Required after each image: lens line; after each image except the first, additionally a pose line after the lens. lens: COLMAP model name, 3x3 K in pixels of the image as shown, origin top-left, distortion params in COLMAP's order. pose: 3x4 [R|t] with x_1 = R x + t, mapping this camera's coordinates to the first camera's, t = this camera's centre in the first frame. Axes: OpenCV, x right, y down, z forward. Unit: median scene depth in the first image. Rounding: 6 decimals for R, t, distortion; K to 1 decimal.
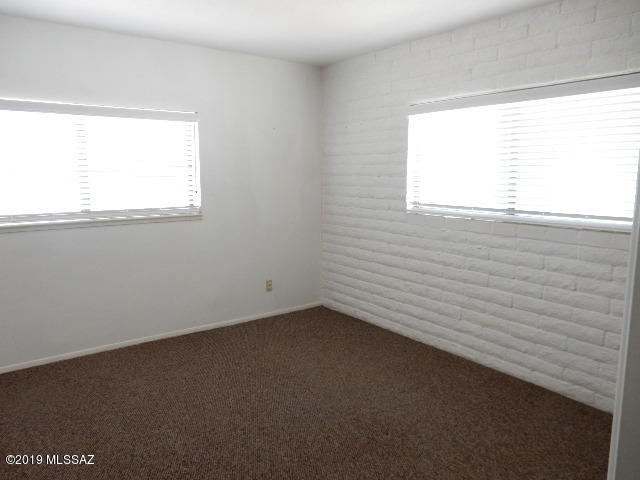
lens RADIAL K [[469.0, 0, 320.1], [0, 469.0, 239.9], [0, 0, 1]] dist [-0.006912, 0.010207]
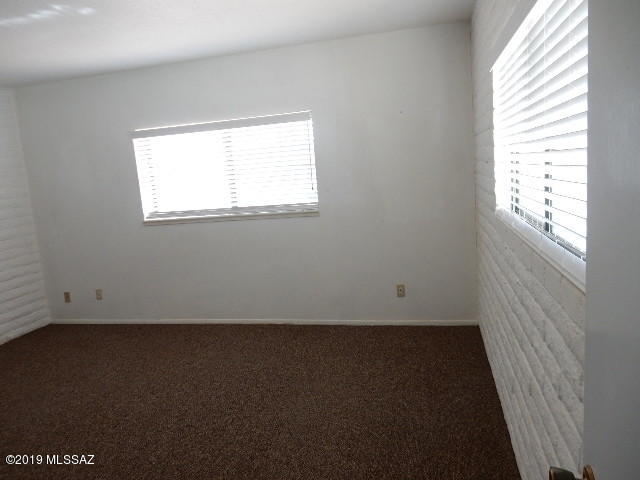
lens RADIAL K [[469.0, 0, 319.4], [0, 469.0, 240.3], [0, 0, 1]] dist [-0.006912, 0.010207]
pose [[0.631199, 0.071985, -0.772273, 0.571005], [-0.033536, 0.997286, 0.065549, -0.061269], [0.774896, -0.015476, 0.631900, 0.386564]]
